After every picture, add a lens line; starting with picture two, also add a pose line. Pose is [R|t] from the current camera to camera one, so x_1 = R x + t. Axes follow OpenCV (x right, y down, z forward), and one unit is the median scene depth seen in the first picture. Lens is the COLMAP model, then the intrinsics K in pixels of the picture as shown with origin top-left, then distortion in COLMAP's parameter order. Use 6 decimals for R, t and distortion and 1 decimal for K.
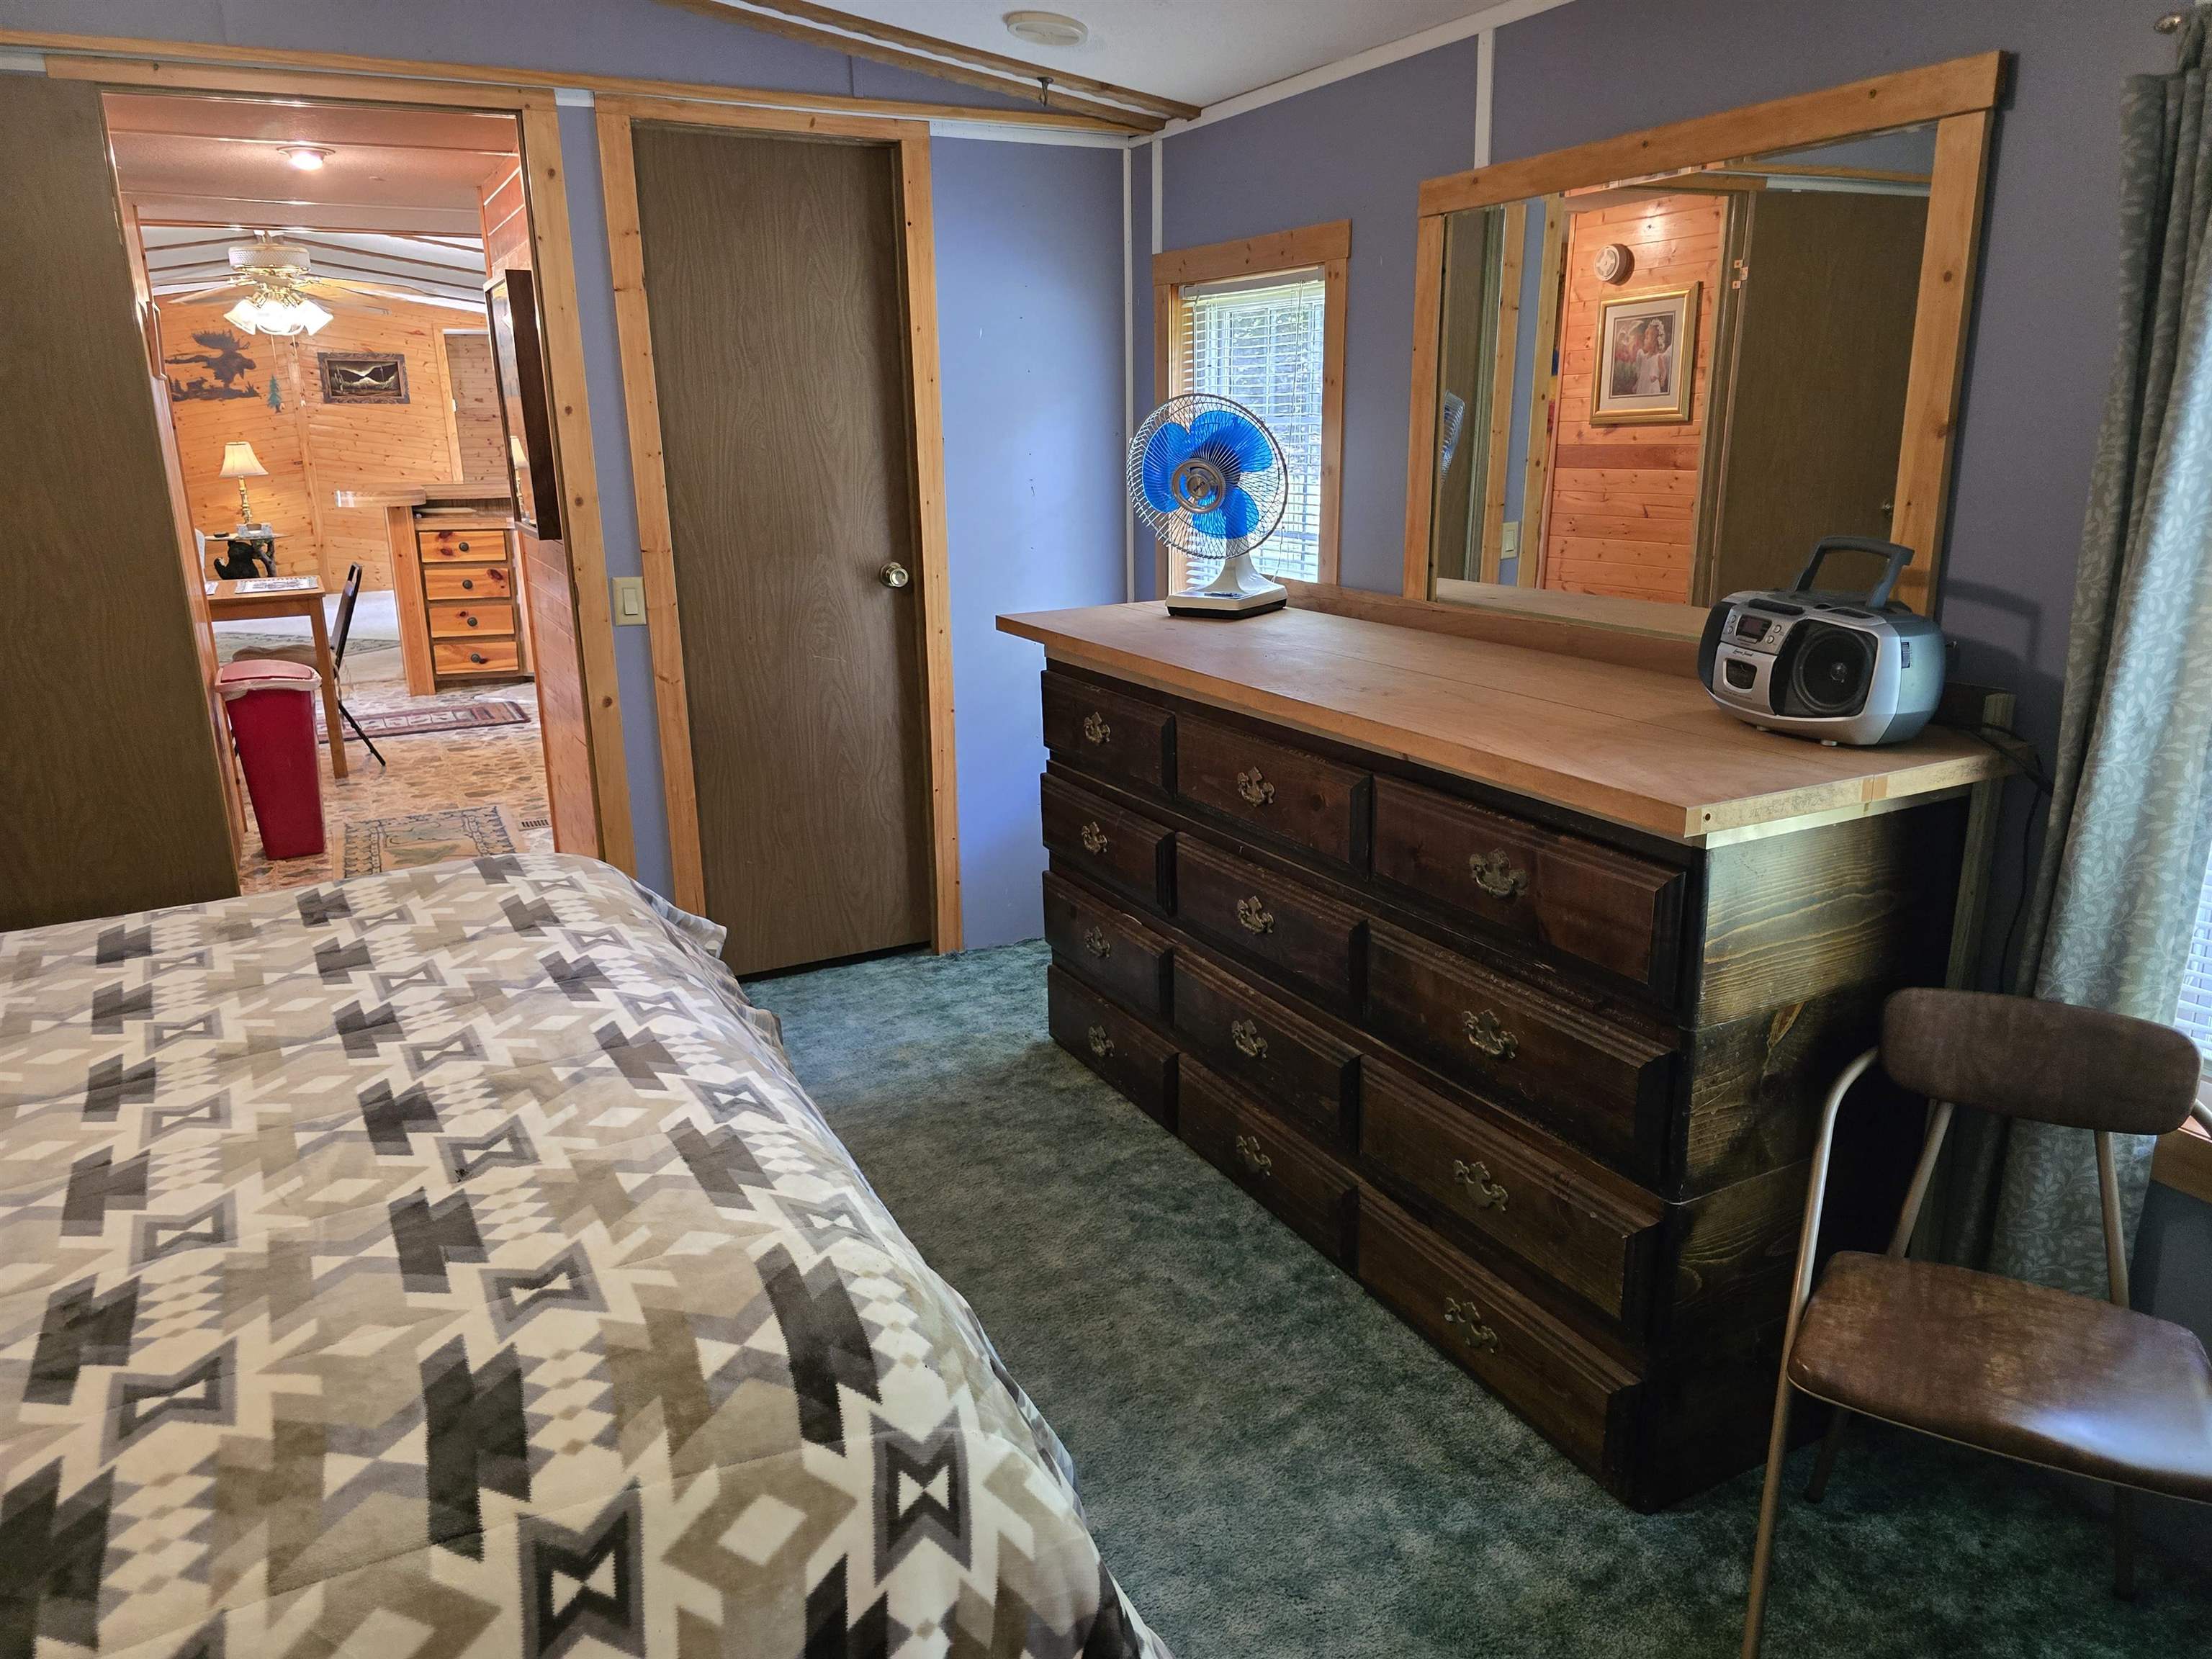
lens RADIAL K [[1471.1, 0, 1107.5], [0, 1471.1, 800.8], [0, 0, 1]] dist [0.062685, -0.055399]
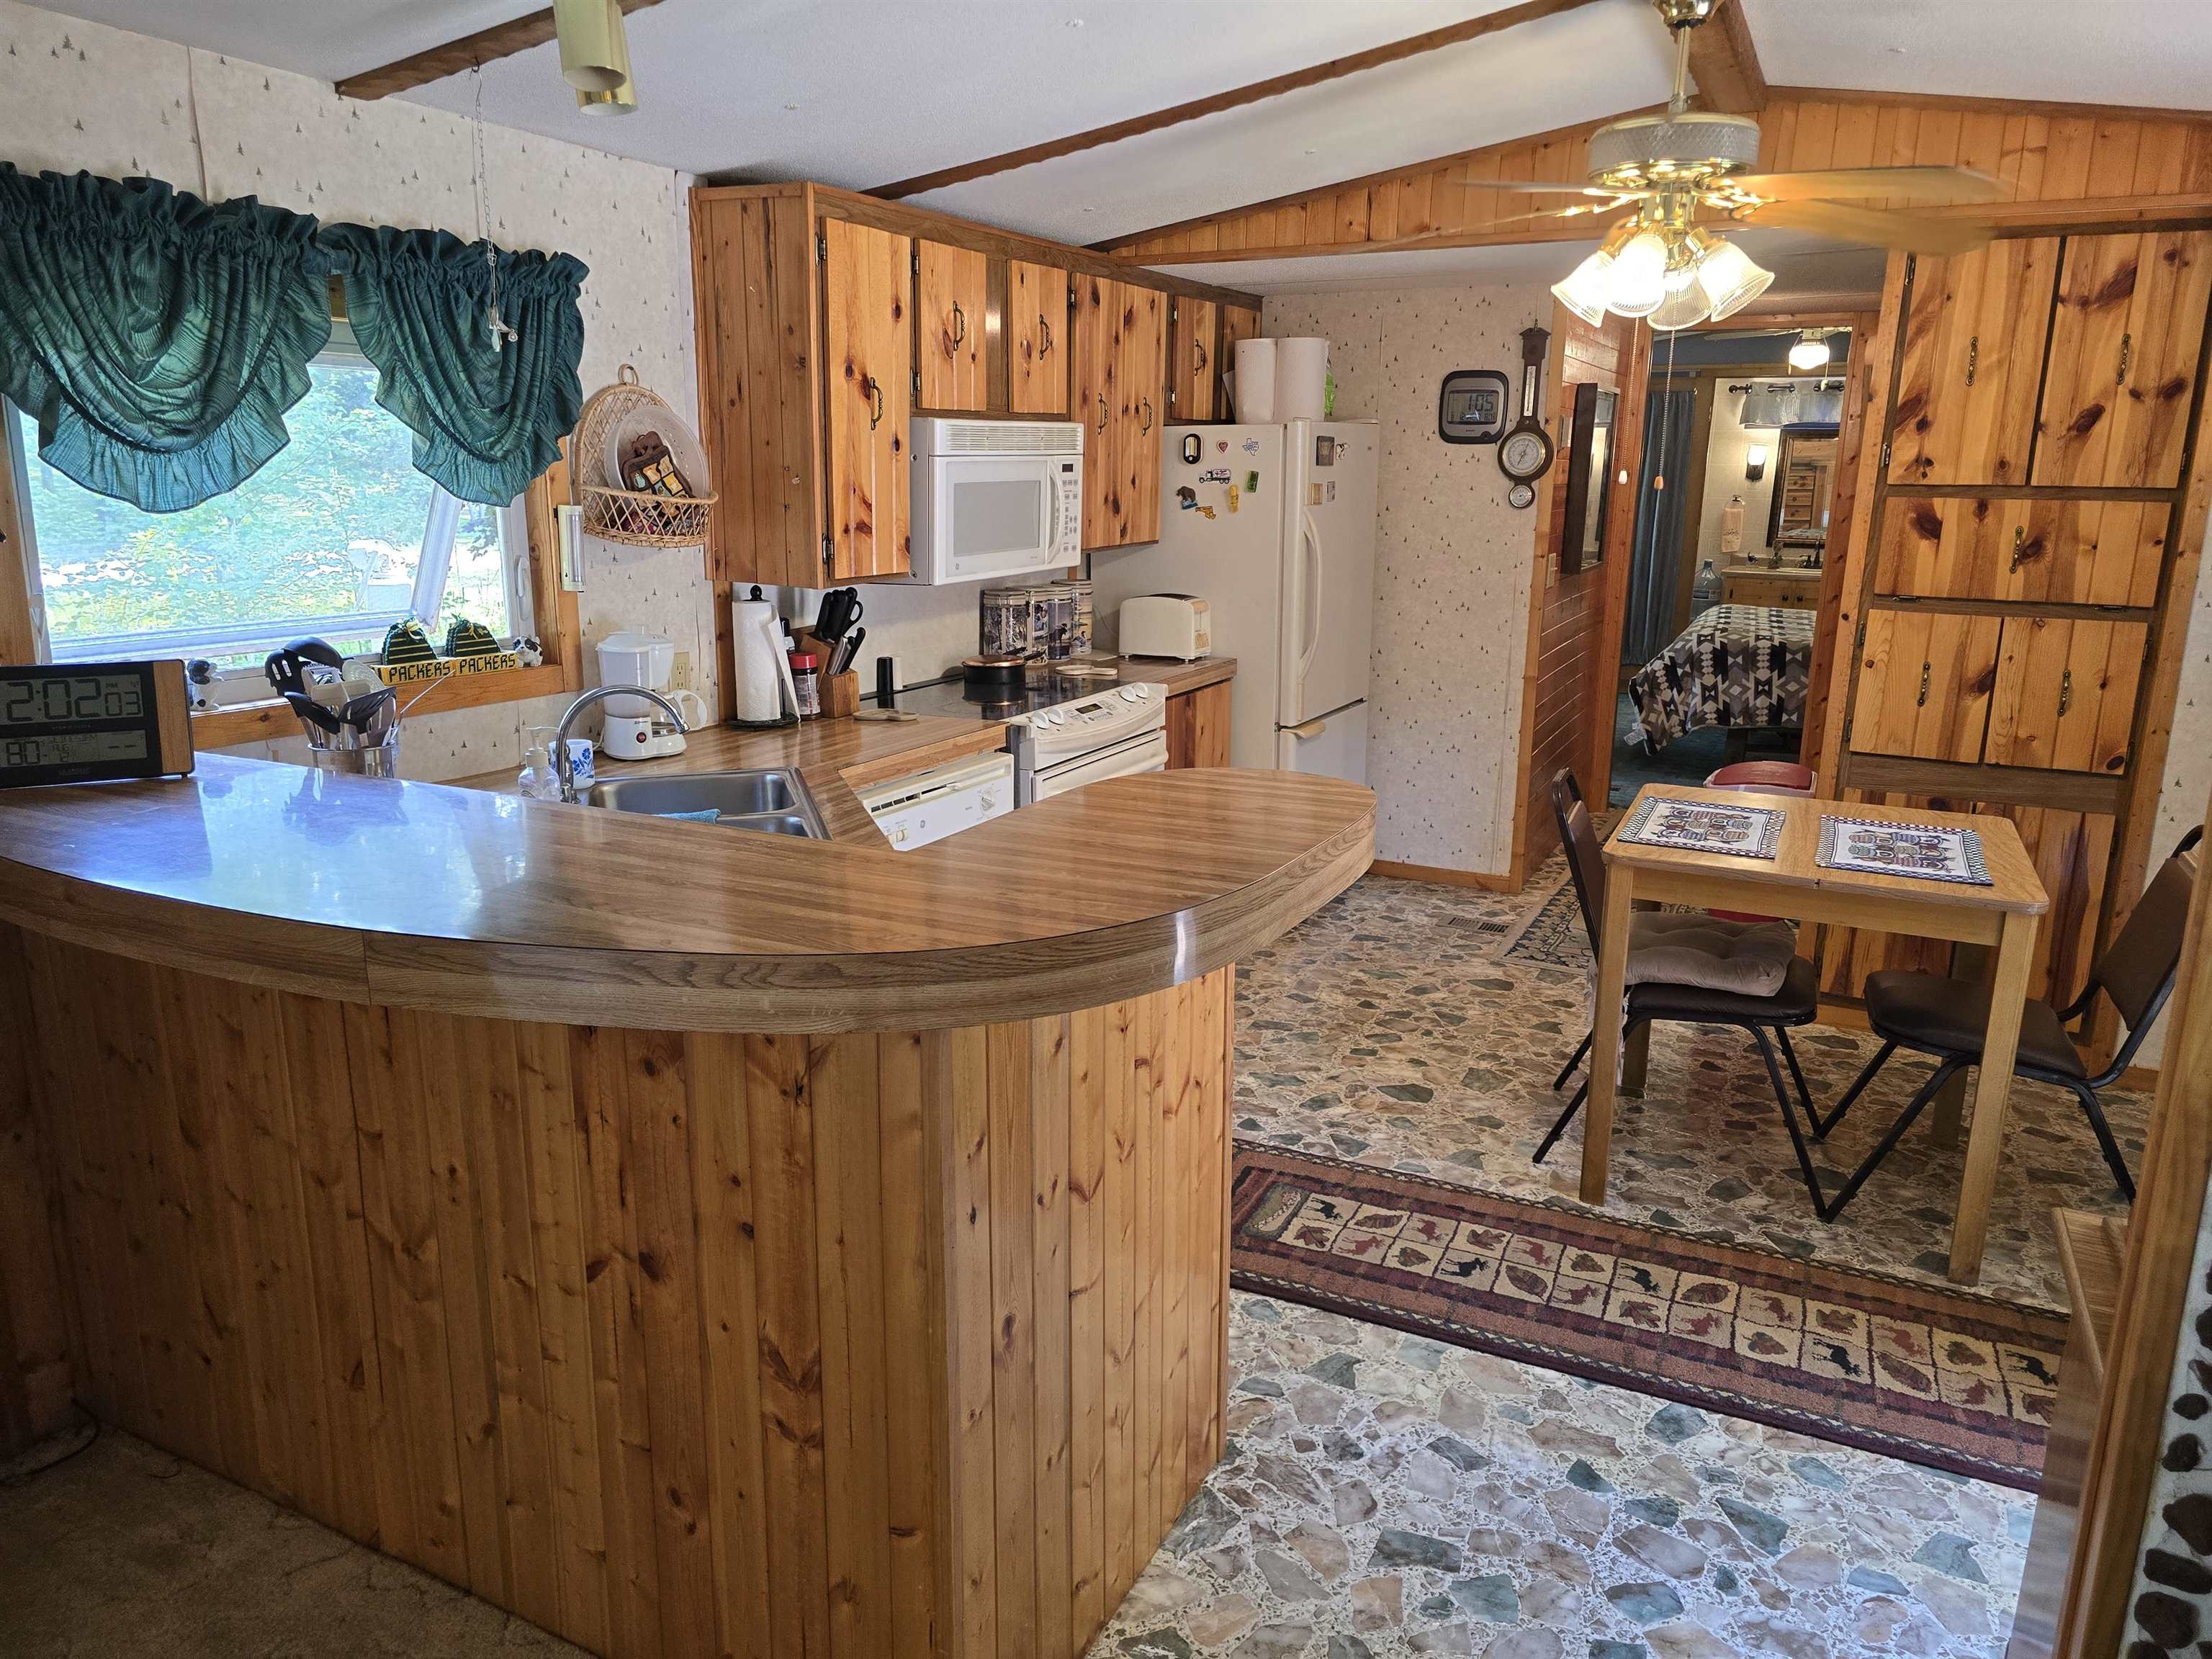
lens RADIAL K [[1471.1, 0, 1107.5], [0, 1471.1, 800.8], [0, 0, 1]] dist [0.062685, -0.055399]
pose [[-0.579928, -0.173167, 0.796051, -0.453891], [0.210211, 0.912250, 0.351584, -0.201682], [-0.787080, 0.371232, -0.492637, 0.759655]]
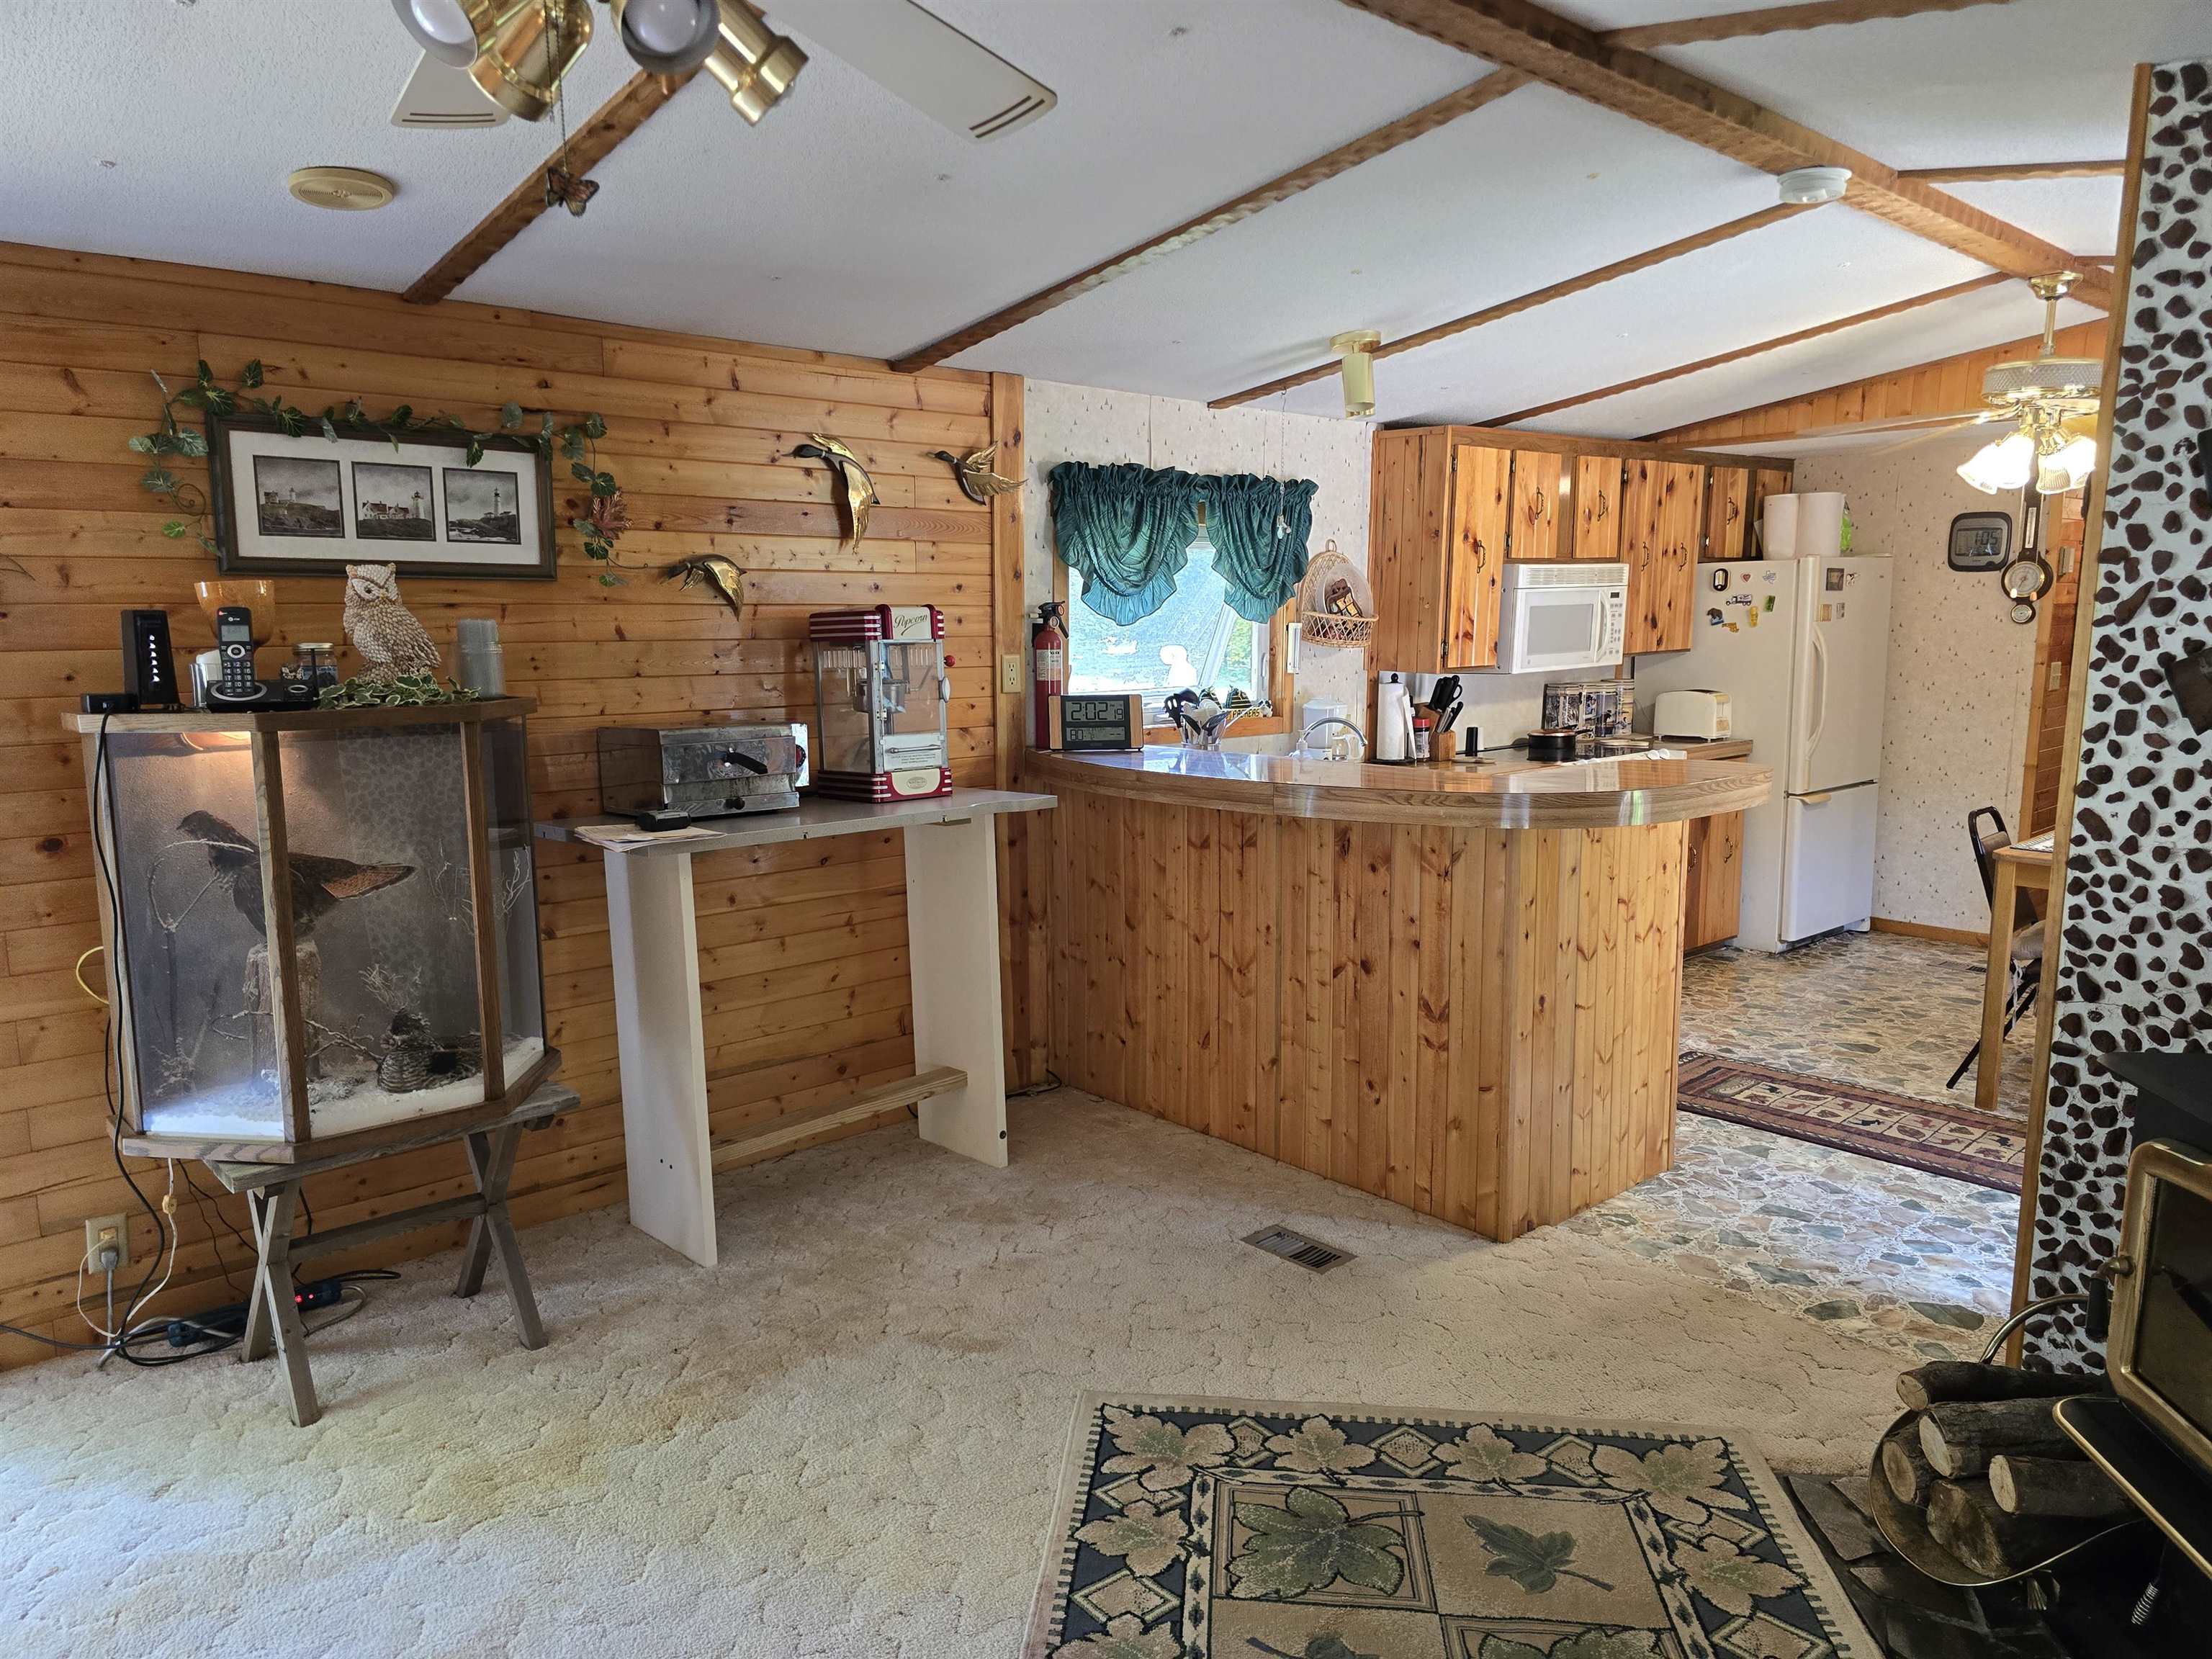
lens RADIAL K [[1463.9, 0, 1106.0], [0, 1463.9, 829.5], [0, 0, 1]] dist [0.078511, -0.105423]
pose [[-0.242383, -0.132490, 0.961092, -0.599804], [0.260254, 0.945444, 0.195967, -0.219566], [-0.934622, 0.297627, -0.194679, 0.843592]]
